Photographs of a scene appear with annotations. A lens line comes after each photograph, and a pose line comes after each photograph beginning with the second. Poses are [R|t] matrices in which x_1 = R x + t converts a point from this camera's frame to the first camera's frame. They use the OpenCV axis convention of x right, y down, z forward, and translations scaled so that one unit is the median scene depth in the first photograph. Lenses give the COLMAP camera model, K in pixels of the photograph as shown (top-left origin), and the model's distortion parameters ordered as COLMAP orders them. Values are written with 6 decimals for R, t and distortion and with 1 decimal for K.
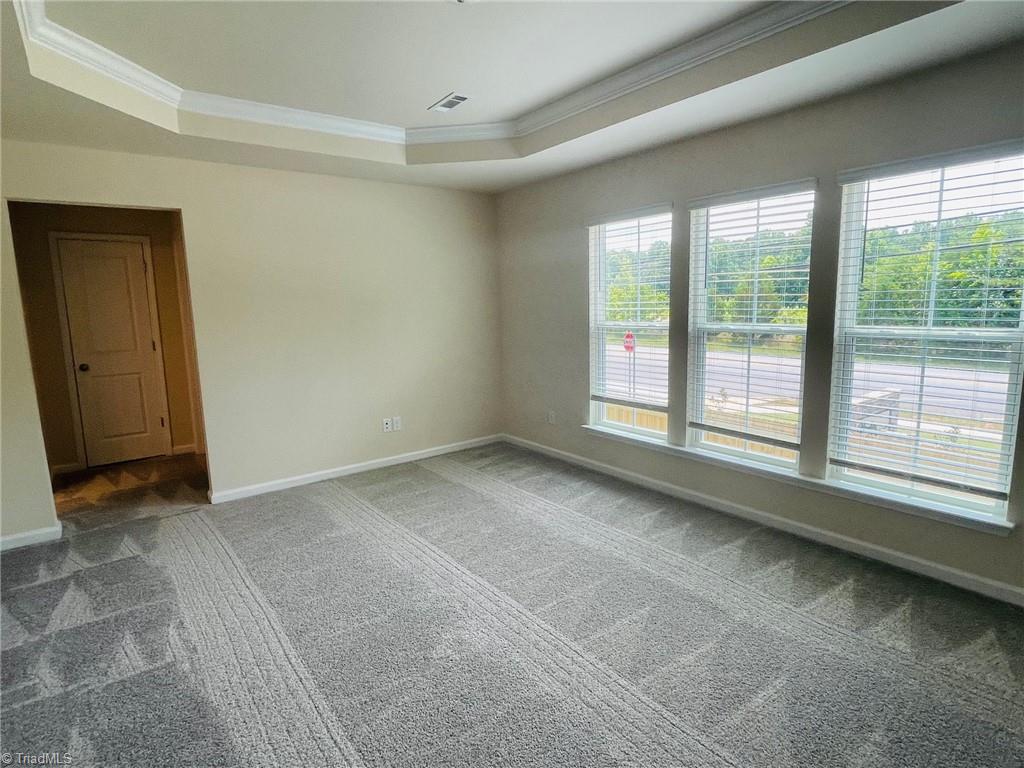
lens RADIAL K [[540.9, 0, 506.8], [0, 540.9, 379.2], [0, 0, 1]] dist [-0.002661, -0.000313]
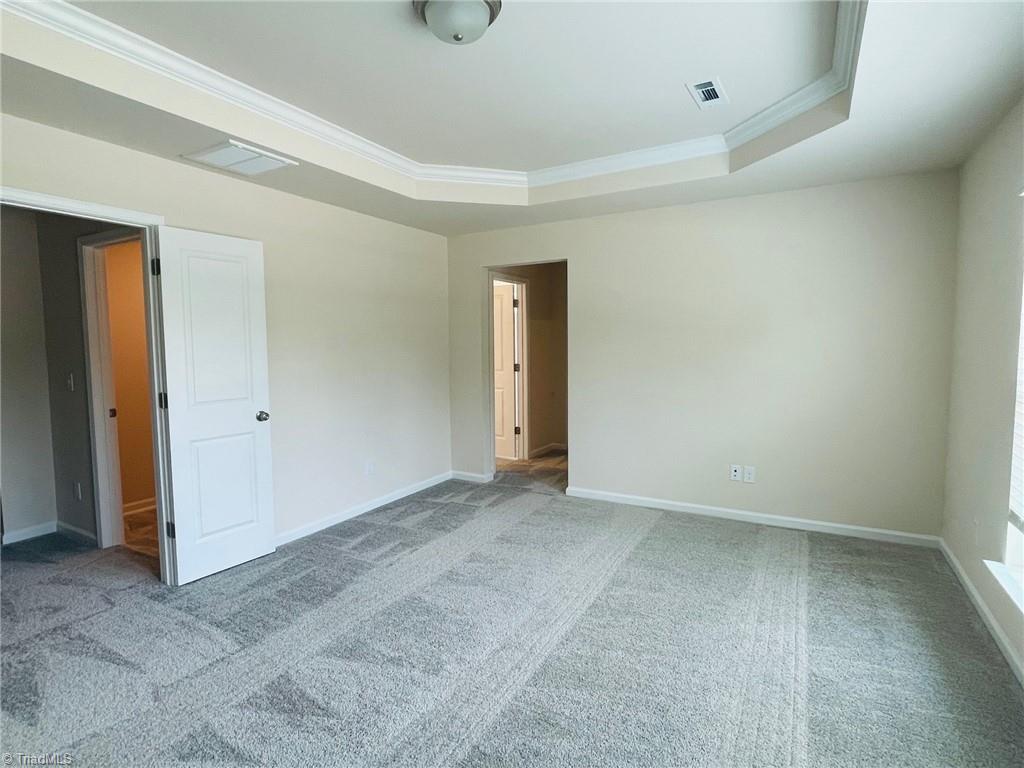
lens RADIAL K [[515.6, 0, 510.4], [0, 515.6, 386.7], [0, 0, 1]] dist [-0.004818, -0.000200]
pose [[0.402362, 0.102701, -0.909702, 0.475524], [-0.130184, 0.990008, 0.054187, -0.063992], [0.906177, 0.096626, 0.411711, 0.398563]]
